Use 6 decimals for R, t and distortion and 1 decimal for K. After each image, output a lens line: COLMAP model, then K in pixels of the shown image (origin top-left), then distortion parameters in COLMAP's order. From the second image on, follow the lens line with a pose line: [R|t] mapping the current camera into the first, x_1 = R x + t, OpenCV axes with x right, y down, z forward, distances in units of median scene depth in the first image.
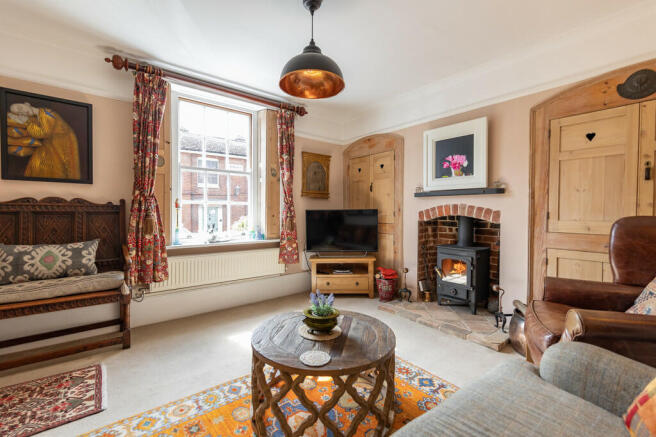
lens RADIAL K [[291.2, 0, 328.0], [0, 291.2, 218.5], [0, 0, 1]] dist [0.016974, -0.000189]
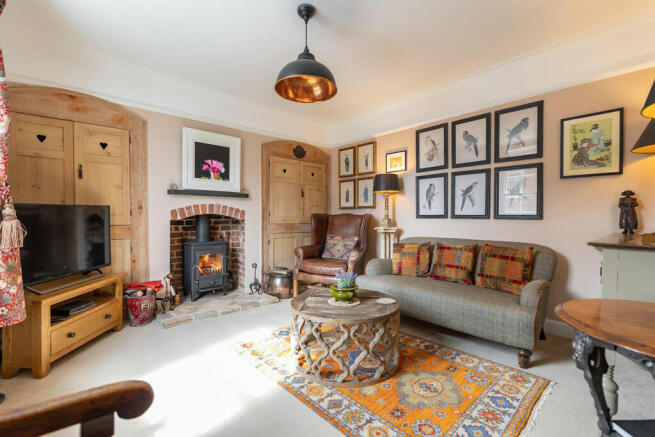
lens RADIAL K [[290.8, 0, 327.5], [0, 290.8, 218.5], [0, 0, 1]] dist [0.016974, -0.000189]
pose [[-0.058763, -0.013395, 0.998182, -0.716180], [0.021126, 0.999669, 0.014659, 0.000108], [-0.998048, 0.021949, -0.058461, 0.630808]]
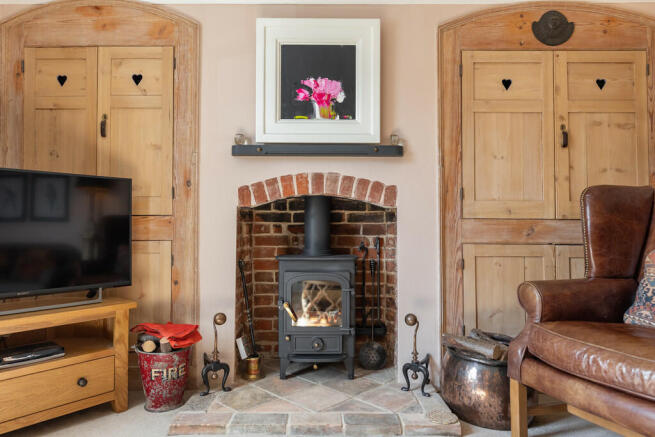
lens RADIAL K [[424.0, 0, 327.5], [0, 424.0, 218.5], [0, 0, 1]] dist [0.005398, 0.001563]
pose [[0.631034, 0.026281, 0.775310, -0.137643], [0.019485, 0.998574, -0.049708, 0.070642], [-0.775510, 0.046474, 0.629622, 0.523852]]
